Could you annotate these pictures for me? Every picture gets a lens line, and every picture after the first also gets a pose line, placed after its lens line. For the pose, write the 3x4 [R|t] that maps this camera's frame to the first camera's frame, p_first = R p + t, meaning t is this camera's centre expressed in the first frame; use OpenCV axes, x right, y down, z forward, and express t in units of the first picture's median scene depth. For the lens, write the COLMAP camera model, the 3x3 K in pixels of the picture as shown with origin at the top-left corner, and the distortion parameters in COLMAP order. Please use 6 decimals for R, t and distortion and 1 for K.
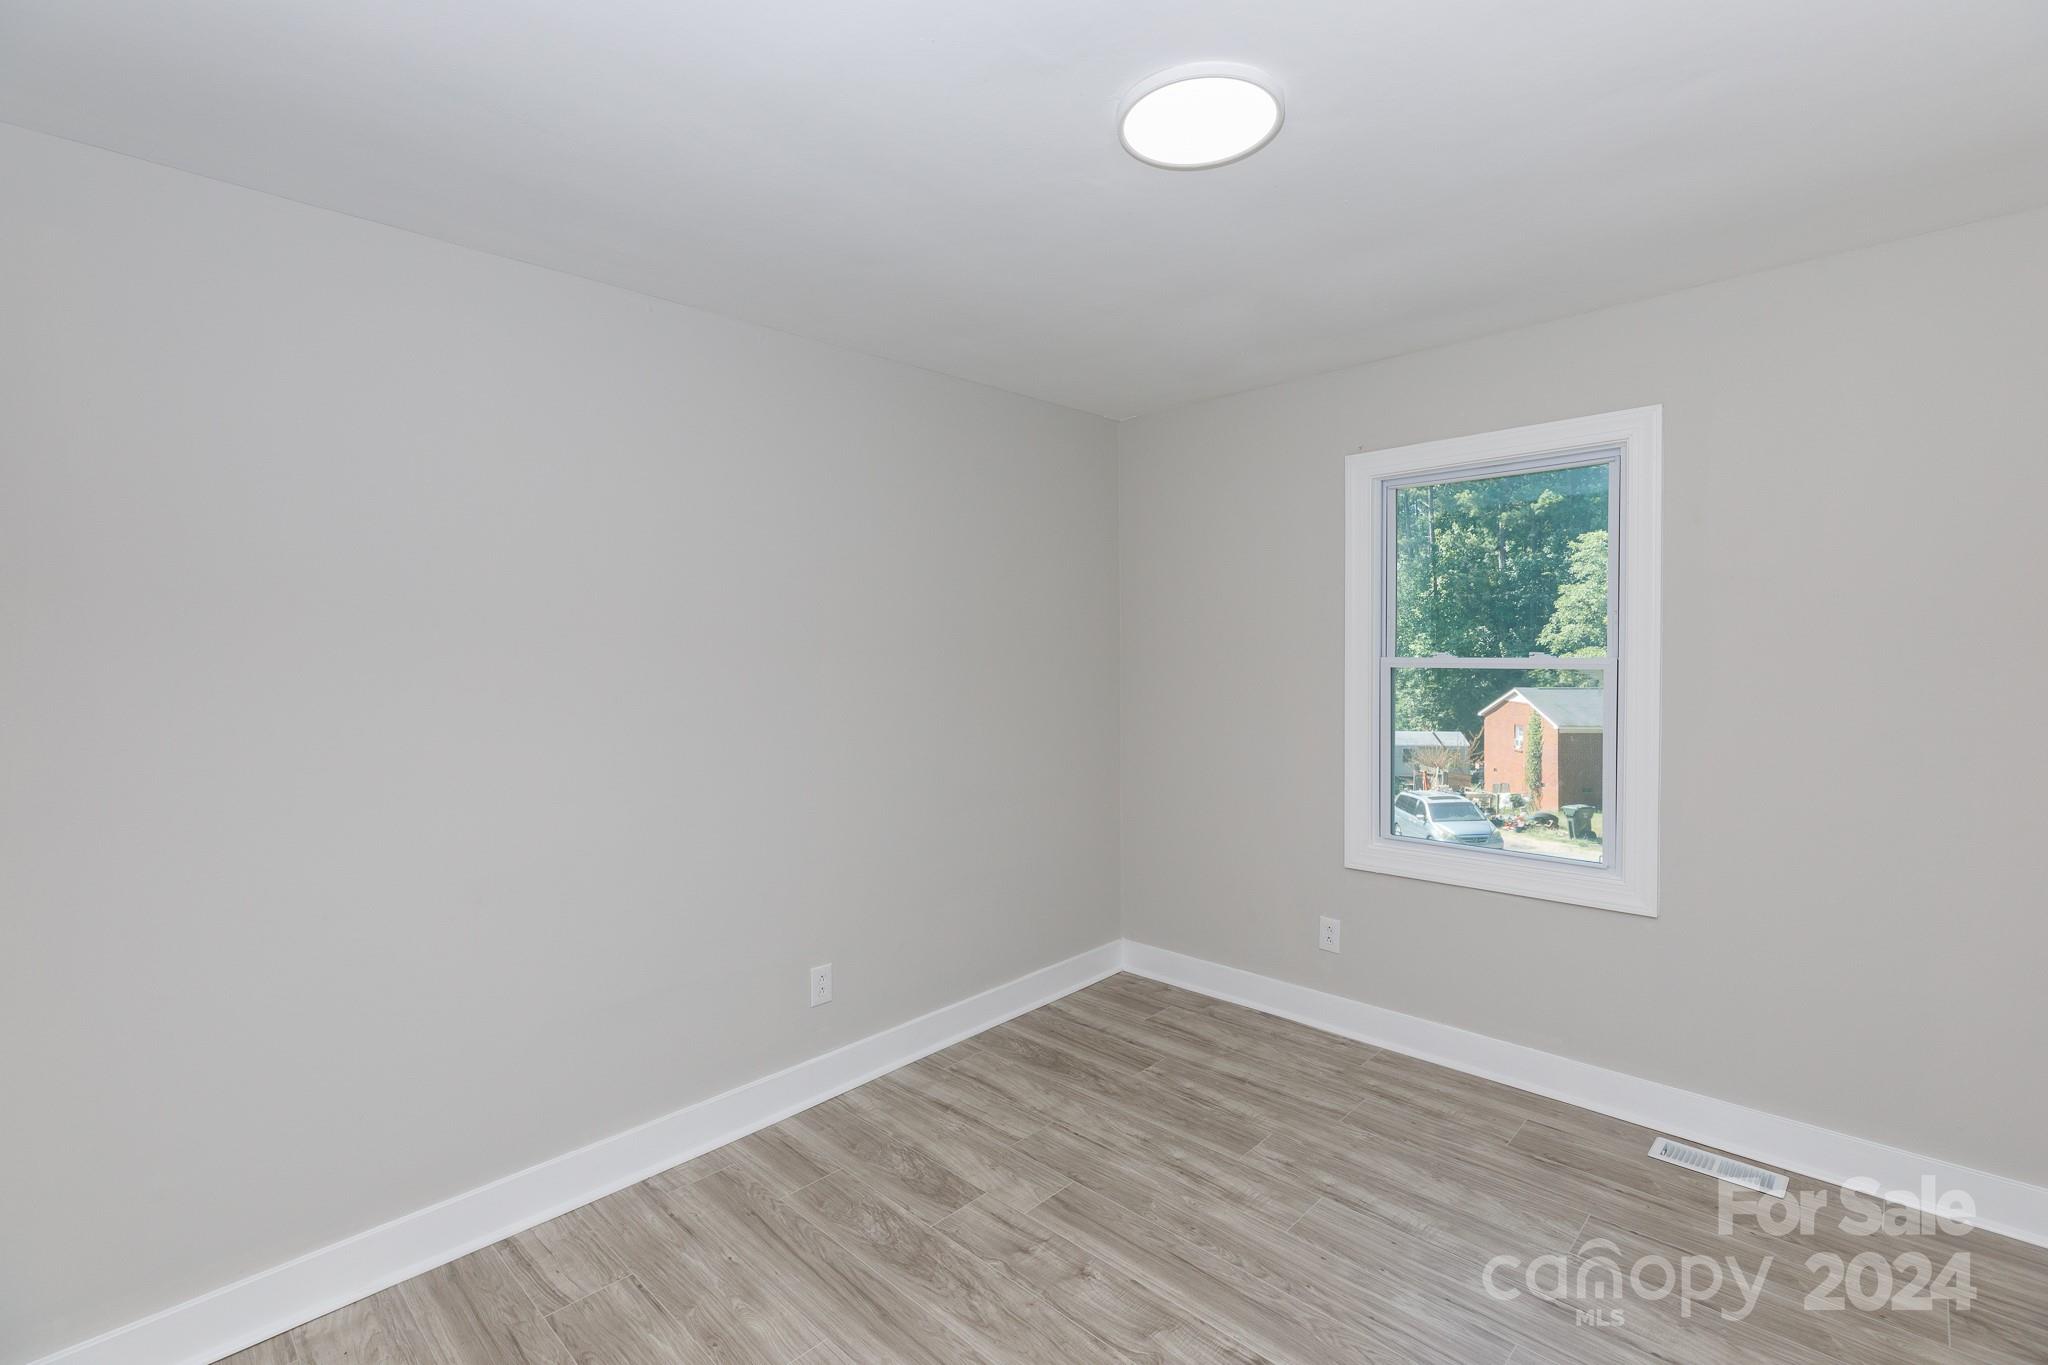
lens RADIAL K [[932.9, 0, 1023.9], [0, 932.9, 678.8], [0, 0, 1]] dist [-0.000748, 0.001176]
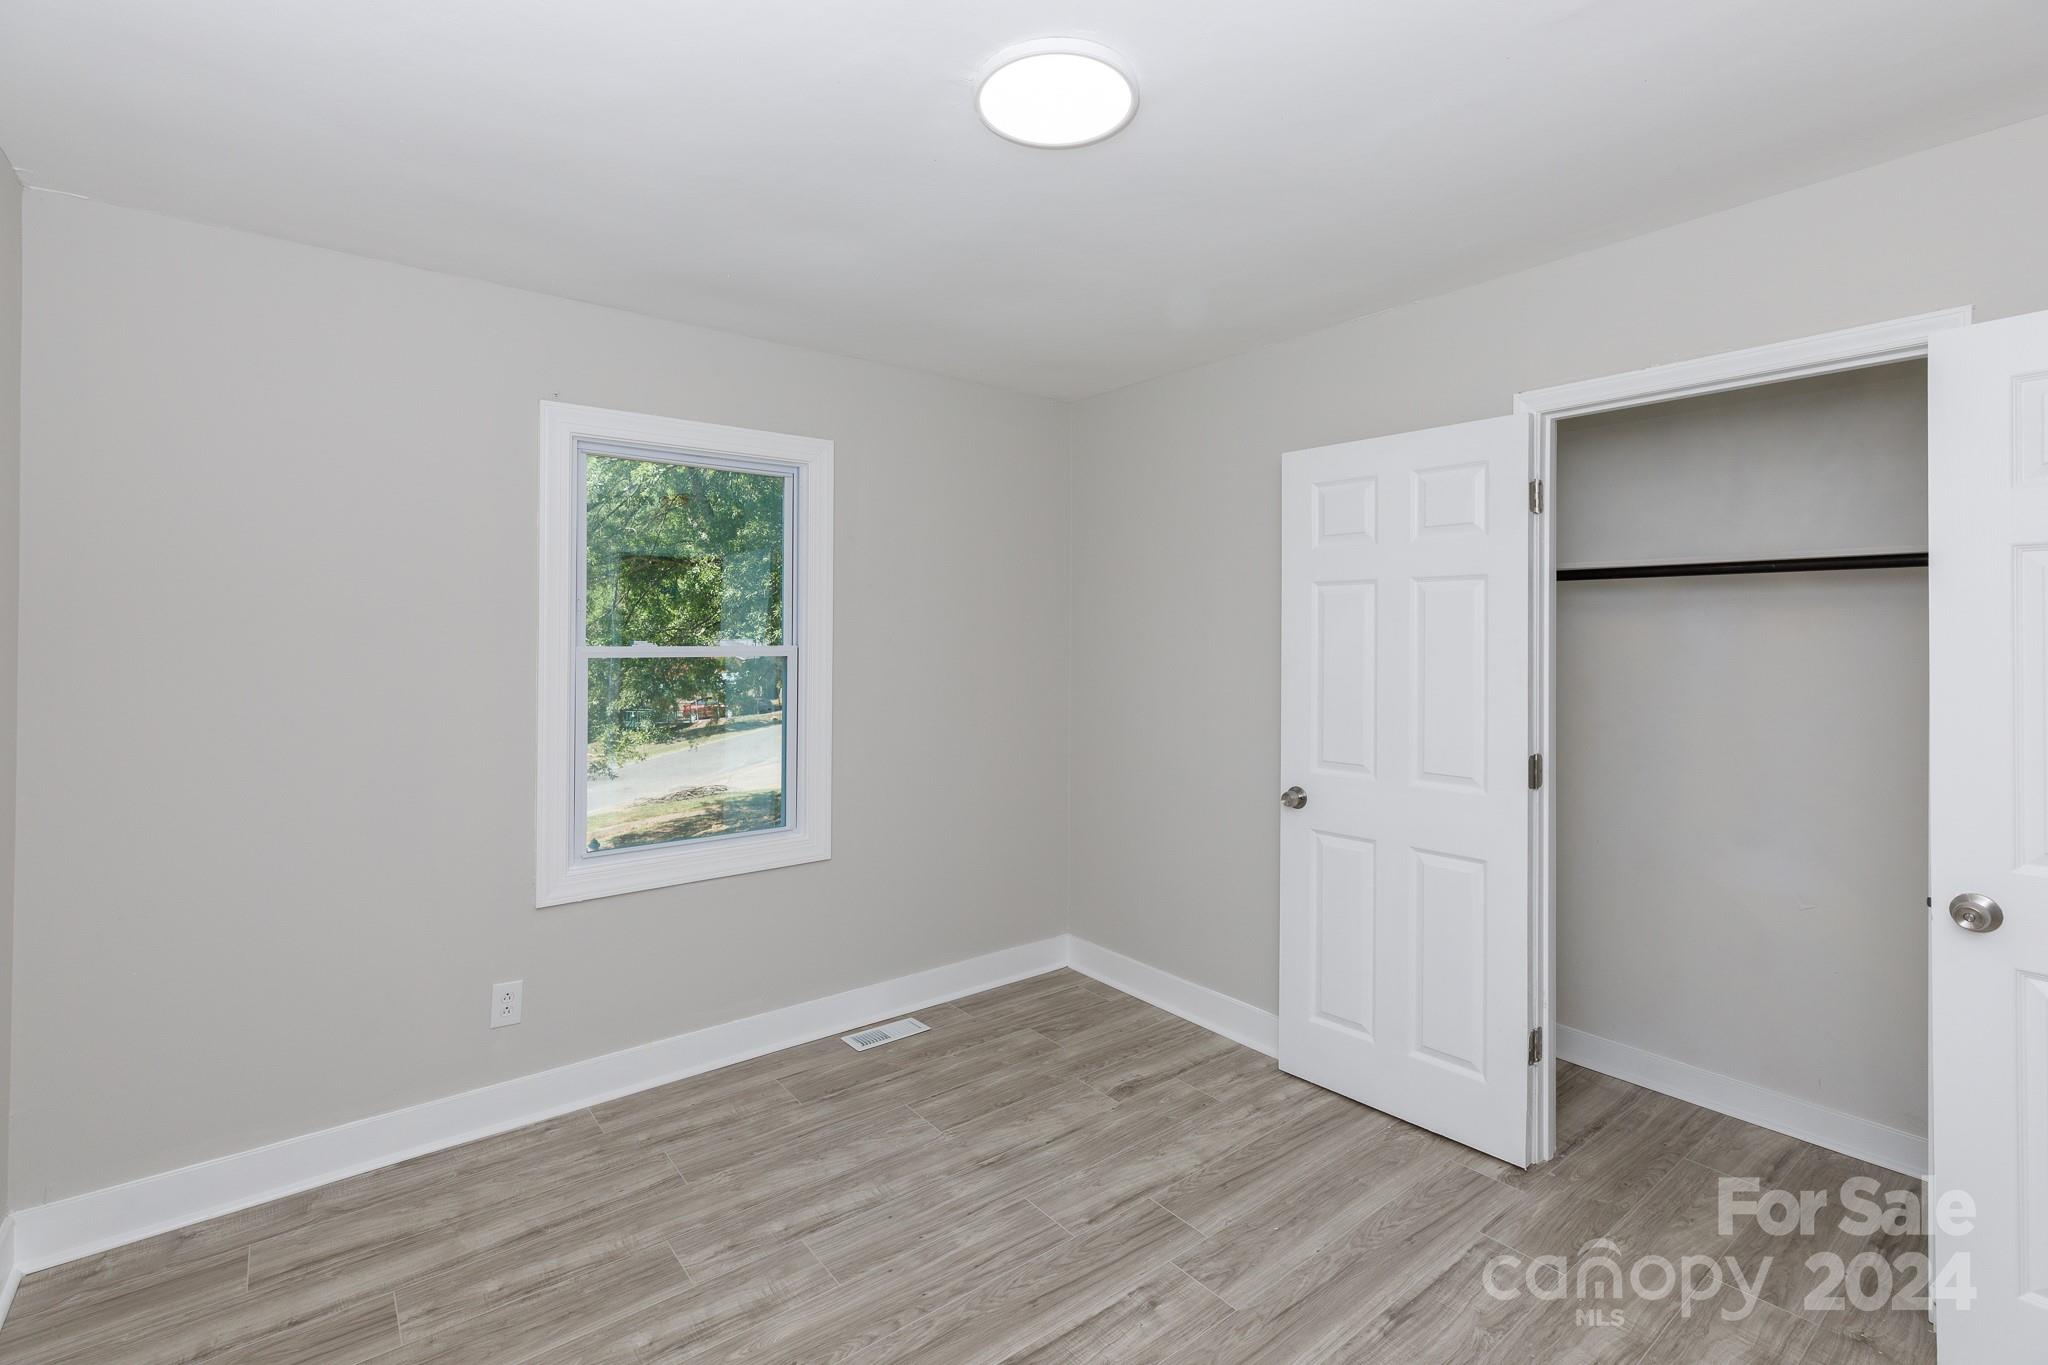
lens RADIAL K [[932.9, 0, 1031.9], [0, 932.9, 636.1], [0, 0, 1]] dist [-0.000748, 0.001176]
pose [[0.112535, 0.010203, 0.993595, -0.493465], [0.032514, 0.999374, -0.013945, -0.008951], [-0.993116, 0.033875, 0.112133, 0.577771]]
